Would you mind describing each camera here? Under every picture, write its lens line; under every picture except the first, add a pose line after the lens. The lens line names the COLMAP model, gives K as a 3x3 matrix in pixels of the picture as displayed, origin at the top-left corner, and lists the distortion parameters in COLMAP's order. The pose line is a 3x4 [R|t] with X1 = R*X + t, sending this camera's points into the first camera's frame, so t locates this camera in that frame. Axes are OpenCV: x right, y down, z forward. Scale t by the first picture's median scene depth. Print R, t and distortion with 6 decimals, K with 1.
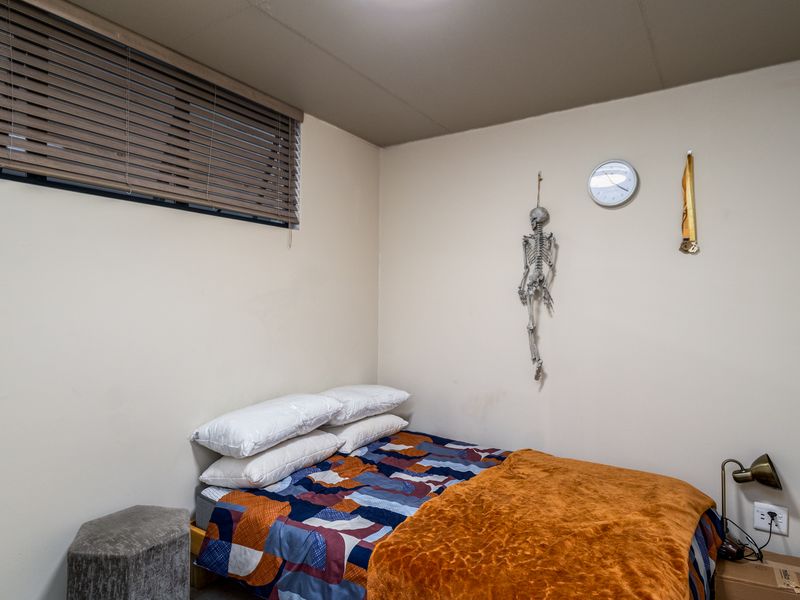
lens RADIAL K [[498.8, 0, 399.9], [0, 498.8, 298.2], [0, 0, 1]] dist [-0.023246, 0.004246]
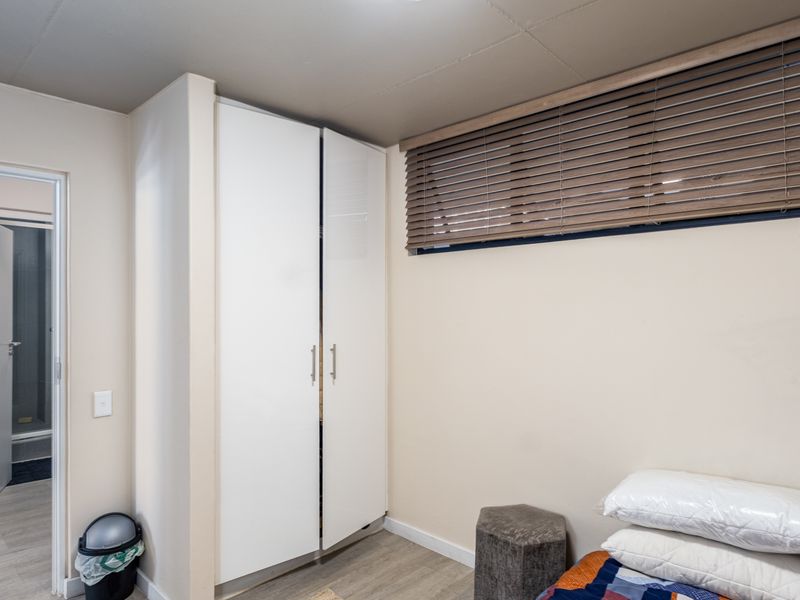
lens RADIAL K [[498.8, 0, 400.0], [0, 498.8, 306.5], [0, 0, 1]] dist [-0.023246, 0.004246]
pose [[-0.185446, -0.014096, -0.982553, 0.593059], [0.011652, 0.999795, -0.016543, -0.034810], [0.982585, -0.014517, -0.185244, 0.804723]]
